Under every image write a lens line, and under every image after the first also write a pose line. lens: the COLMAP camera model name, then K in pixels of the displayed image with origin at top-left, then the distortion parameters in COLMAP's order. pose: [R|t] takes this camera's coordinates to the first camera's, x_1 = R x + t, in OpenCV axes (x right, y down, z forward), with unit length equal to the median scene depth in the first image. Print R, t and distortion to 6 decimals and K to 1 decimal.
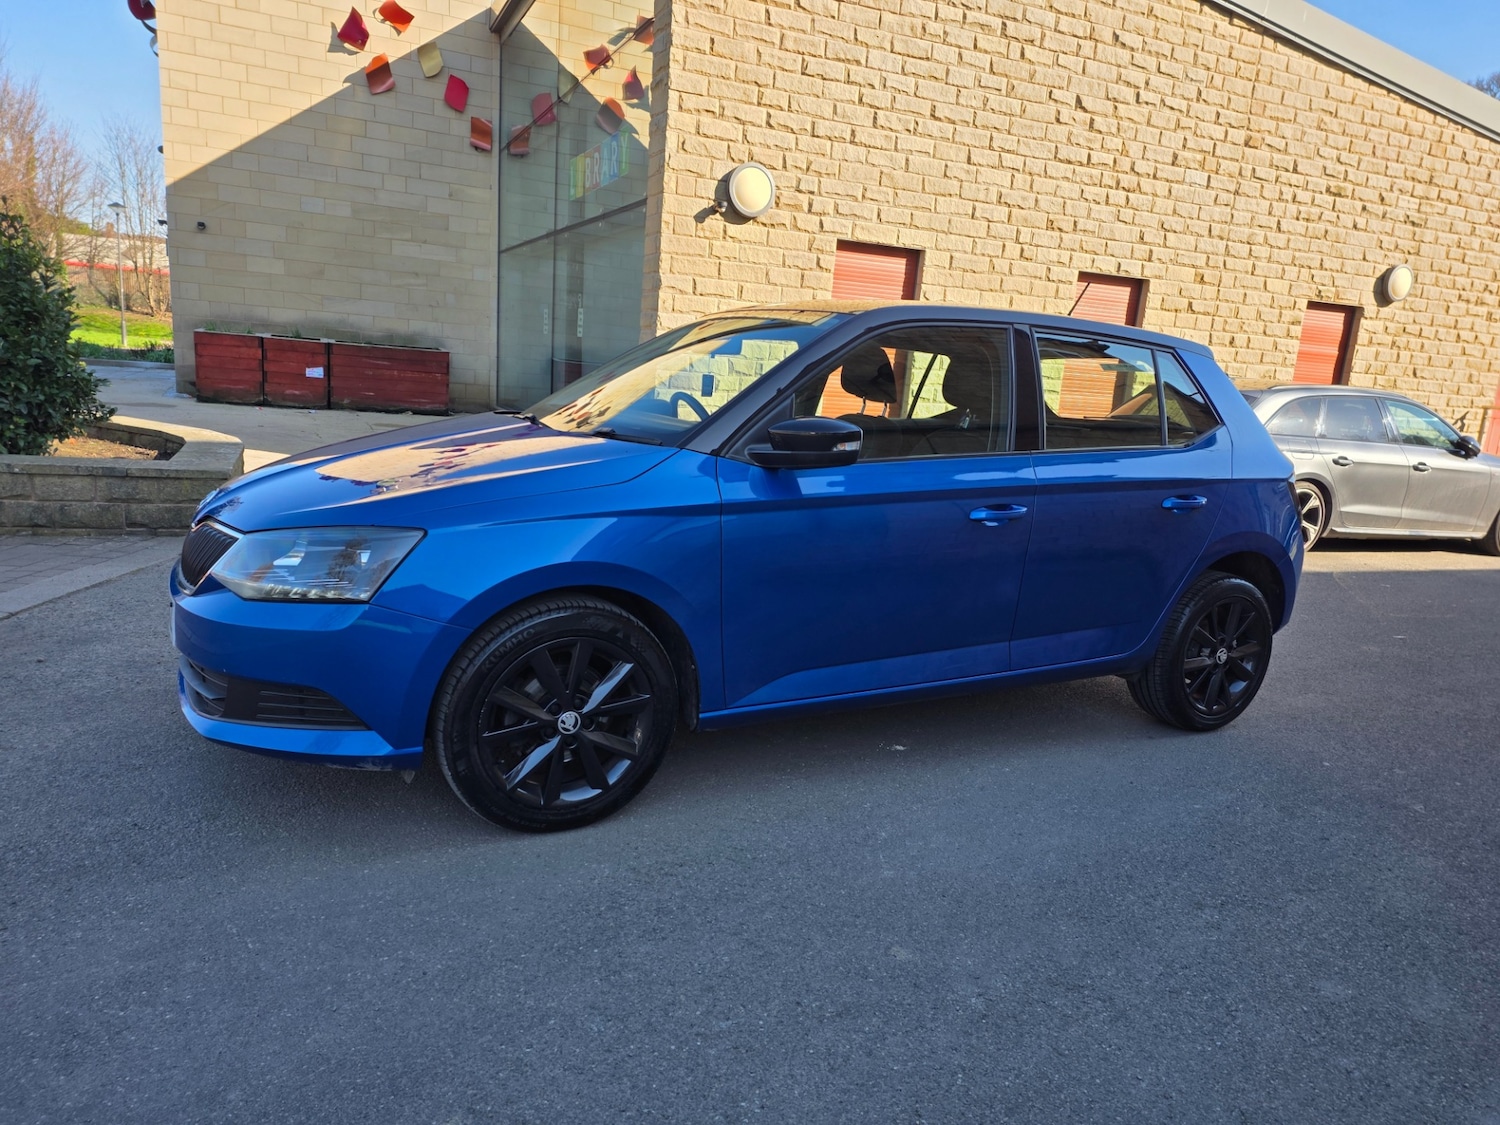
lens RADIAL K [[982.3, 0, 750.0], [0, 982.3, 562.5], [0, 0, 1]] dist [0.068349, -0.049064]
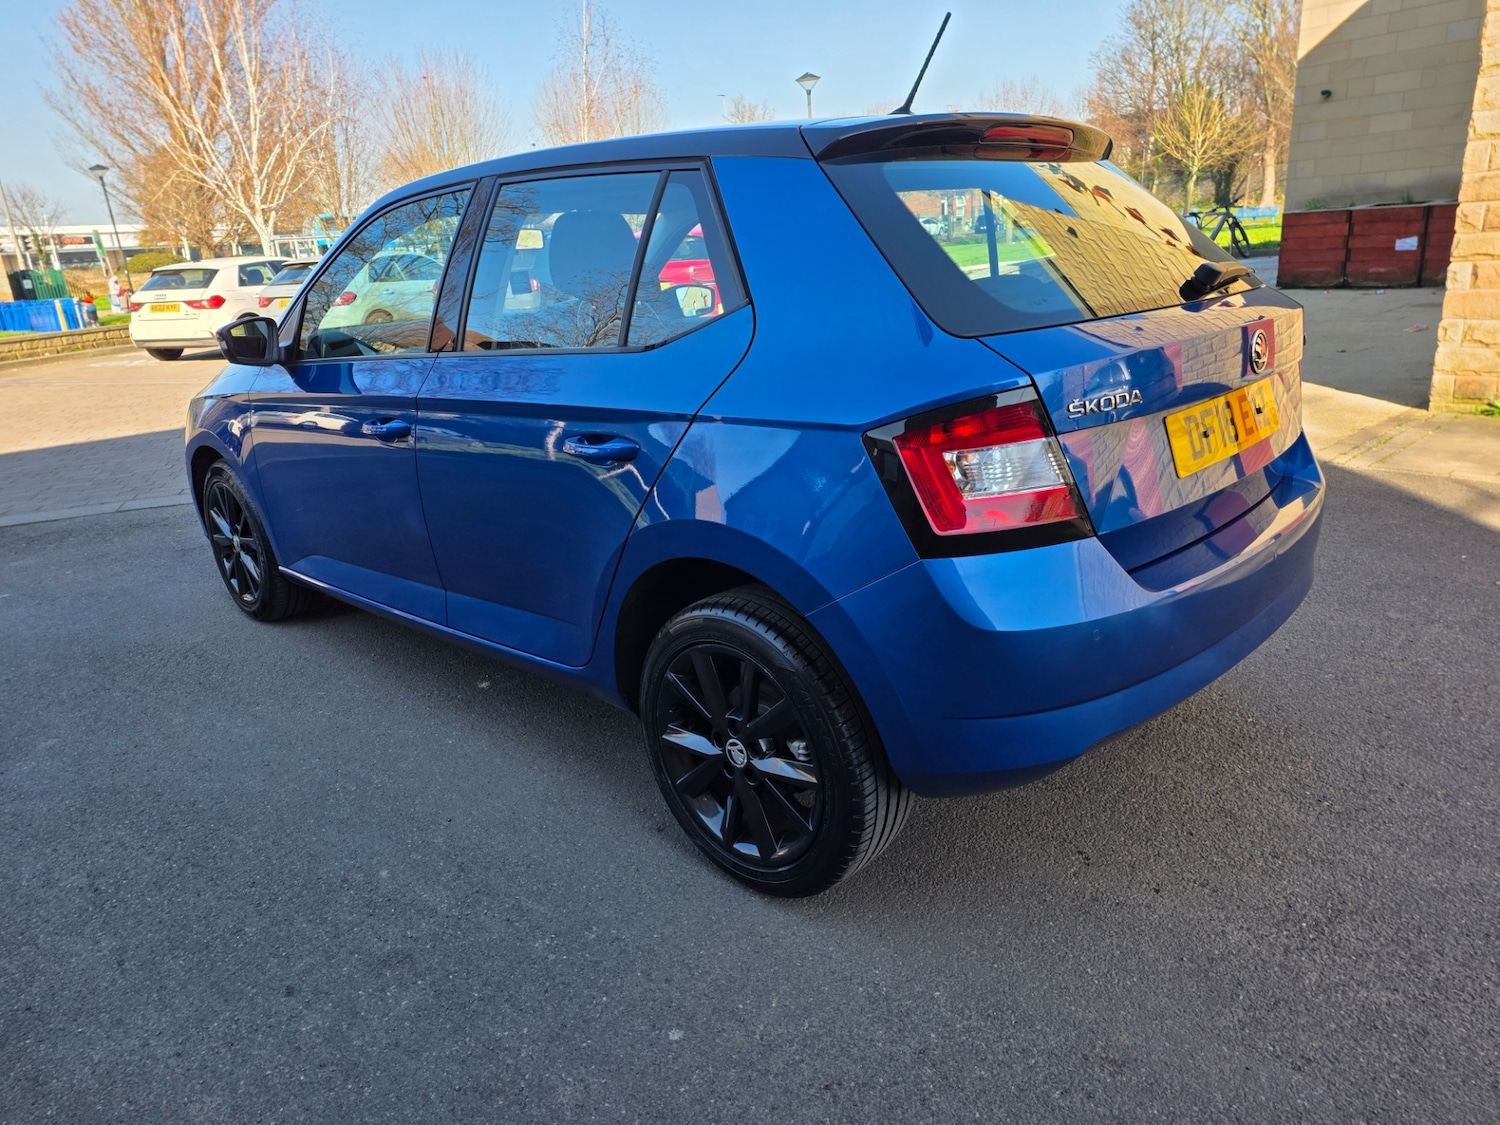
lens RADIAL K [[989.9, 0, 745.4], [0, 989.9, 562.5], [0, 0, 1]] dist [0.053846, -0.036479]
pose [[0.293128, 0.204380, -0.933973, 0.382254], [-0.097411, 0.978185, 0.183482, -0.041455], [0.951098, 0.037196, 0.306642, 0.311708]]
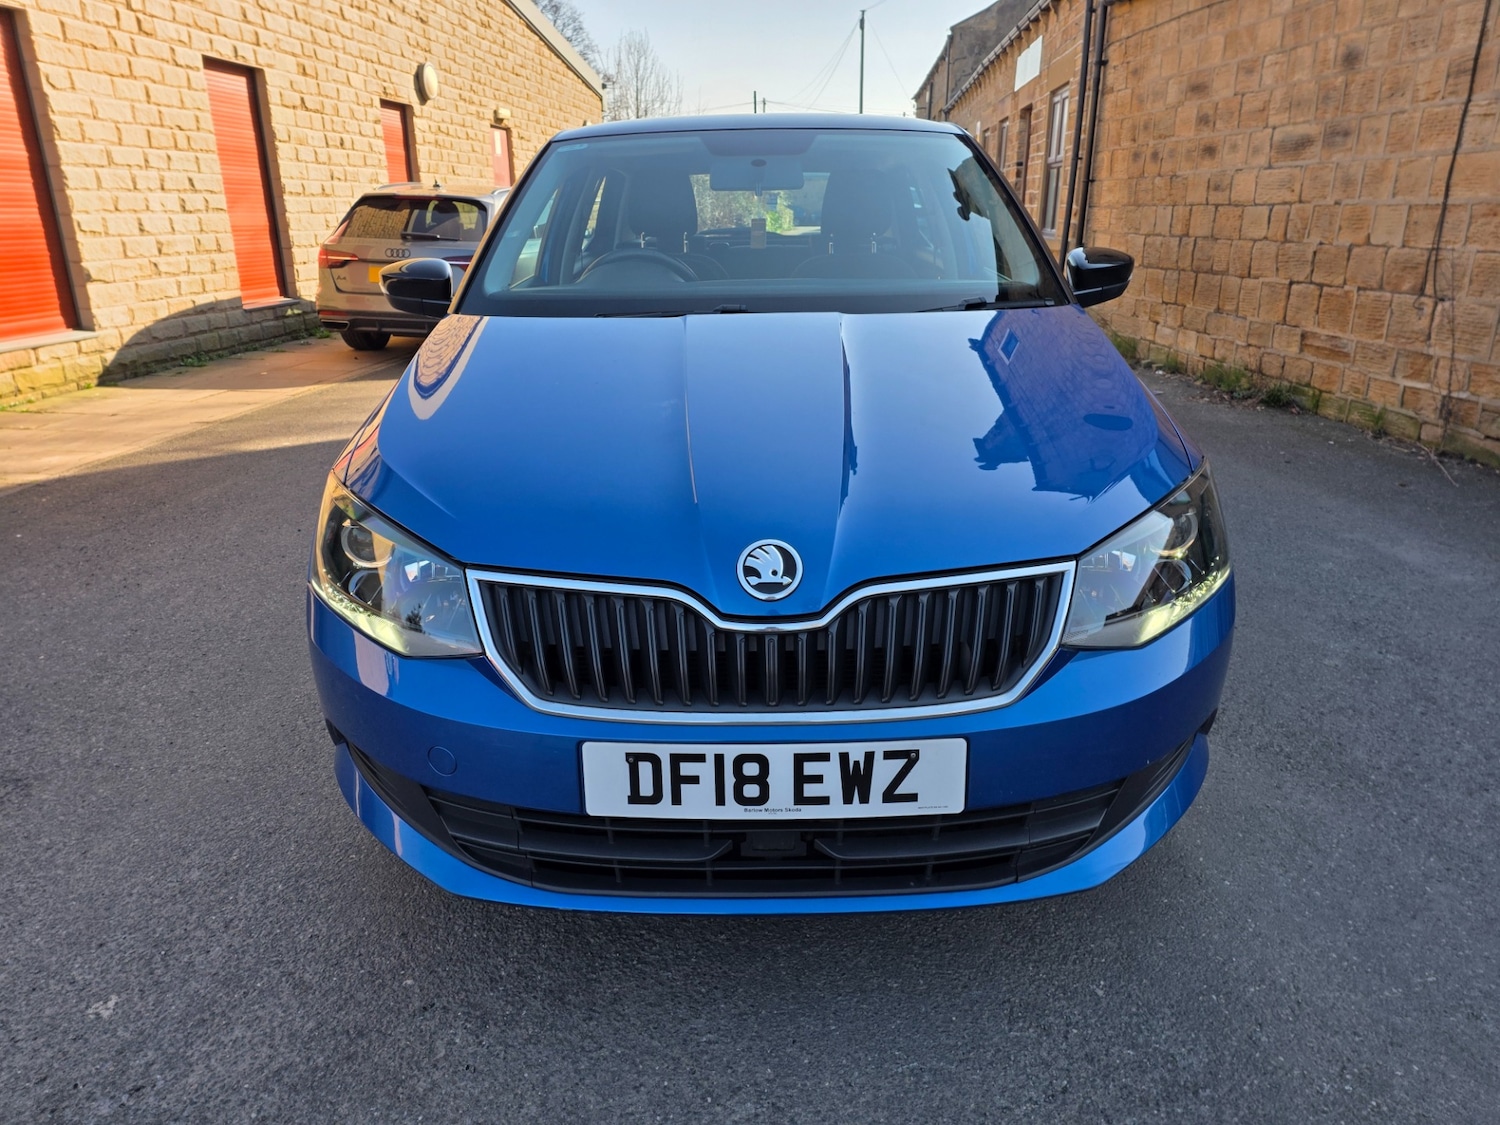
lens RADIAL K [[1028.5, 0, 749.8], [0, 1028.5, 556.8], [0, 0, 1]] dist [0.001563, 0.003480]
pose [[0.472717, -0.348436, 0.809402, -0.272163], [0.203248, 0.936853, 0.284598, -0.060733], [-0.857455, 0.029975, 0.513685, 0.209409]]
